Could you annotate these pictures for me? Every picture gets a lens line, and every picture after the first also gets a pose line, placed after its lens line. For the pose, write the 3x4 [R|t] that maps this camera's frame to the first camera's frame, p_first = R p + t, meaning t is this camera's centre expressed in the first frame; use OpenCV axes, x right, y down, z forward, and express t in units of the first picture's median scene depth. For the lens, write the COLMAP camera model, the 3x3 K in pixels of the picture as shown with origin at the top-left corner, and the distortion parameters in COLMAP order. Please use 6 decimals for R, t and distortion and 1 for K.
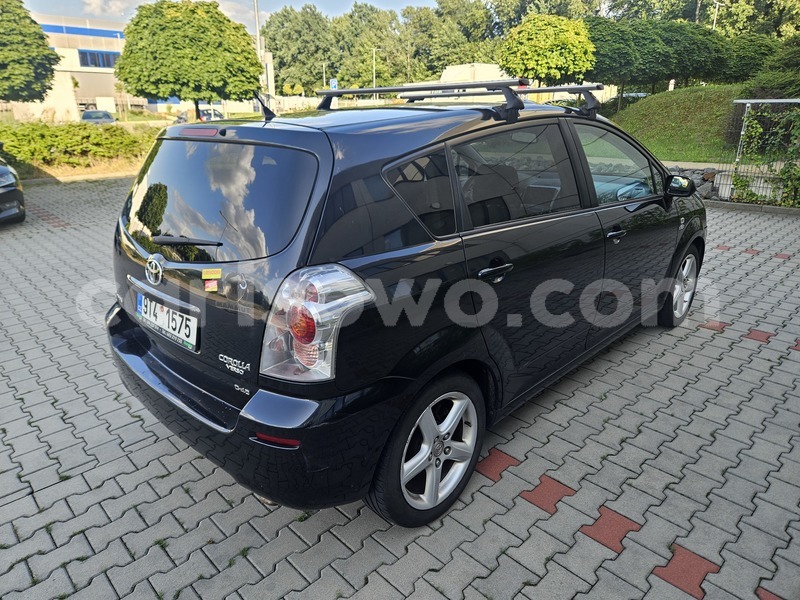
lens RADIAL K [[544.6, 0, 399.6], [0, 544.6, 295.5], [0, 0, 1]] dist [0.031646, -0.022101]
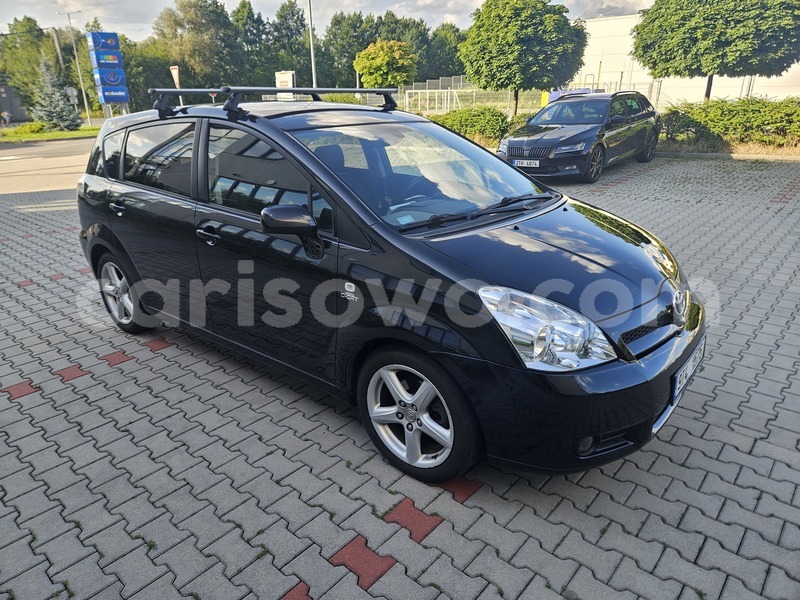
lens RADIAL K [[544.6, 0, 399.3], [0, 544.6, 301.3], [0, 0, 1]] dist [0.031646, -0.022101]
pose [[0.071032, 0.357857, -0.931071, 0.571194], [-0.296547, 0.898800, 0.322830, -0.177011], [0.952373, 0.253175, 0.169965, 0.479441]]
